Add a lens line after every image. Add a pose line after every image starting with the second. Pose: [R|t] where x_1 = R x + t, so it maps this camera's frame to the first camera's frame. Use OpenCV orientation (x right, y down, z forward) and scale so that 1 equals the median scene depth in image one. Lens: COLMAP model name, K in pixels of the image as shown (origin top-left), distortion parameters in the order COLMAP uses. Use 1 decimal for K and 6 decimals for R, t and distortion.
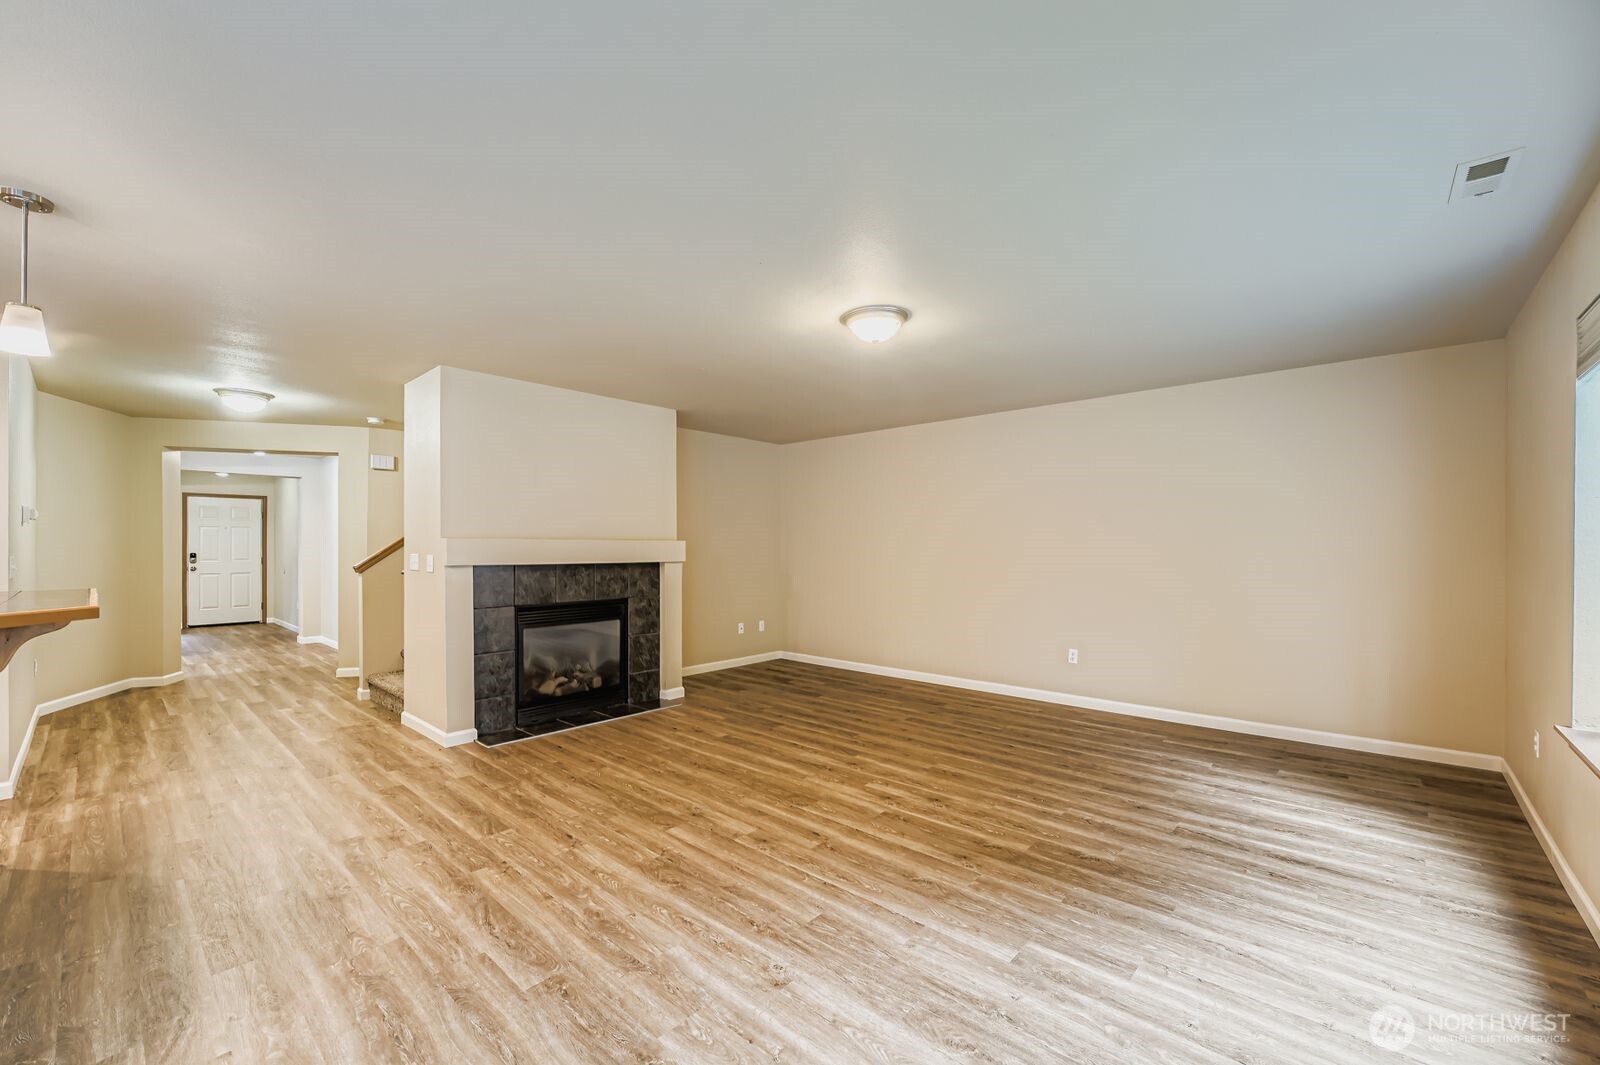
lens RADIAL K [[644.6, 0, 799.5], [0, 644.6, 550.1], [0, 0, 1]] dist [-0.003507, 0.000195]
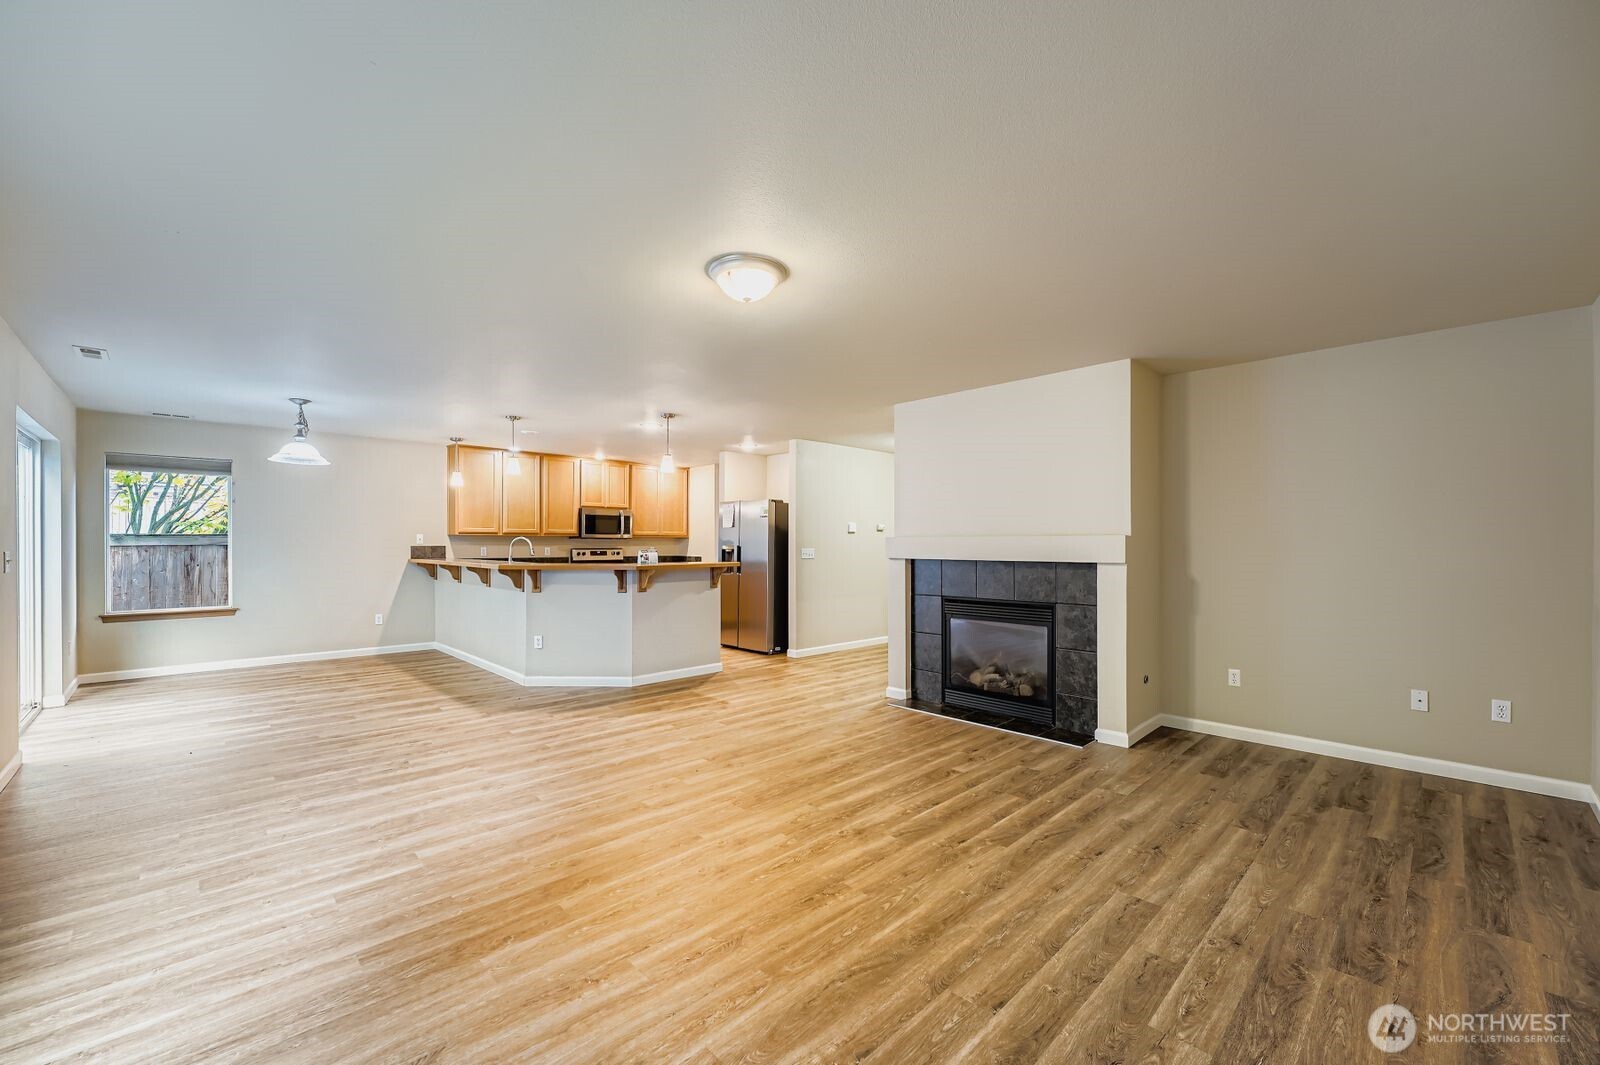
lens RADIAL K [[644.6, 0, 799.5], [0, 644.6, 550.1], [0, 0, 1]] dist [-0.003507, 0.000195]
pose [[-0.067003, 0.007721, -0.997723, 0.749638], [-0.004680, 0.999957, 0.008053, -0.001975], [0.997742, 0.005209, -0.066964, 0.881030]]
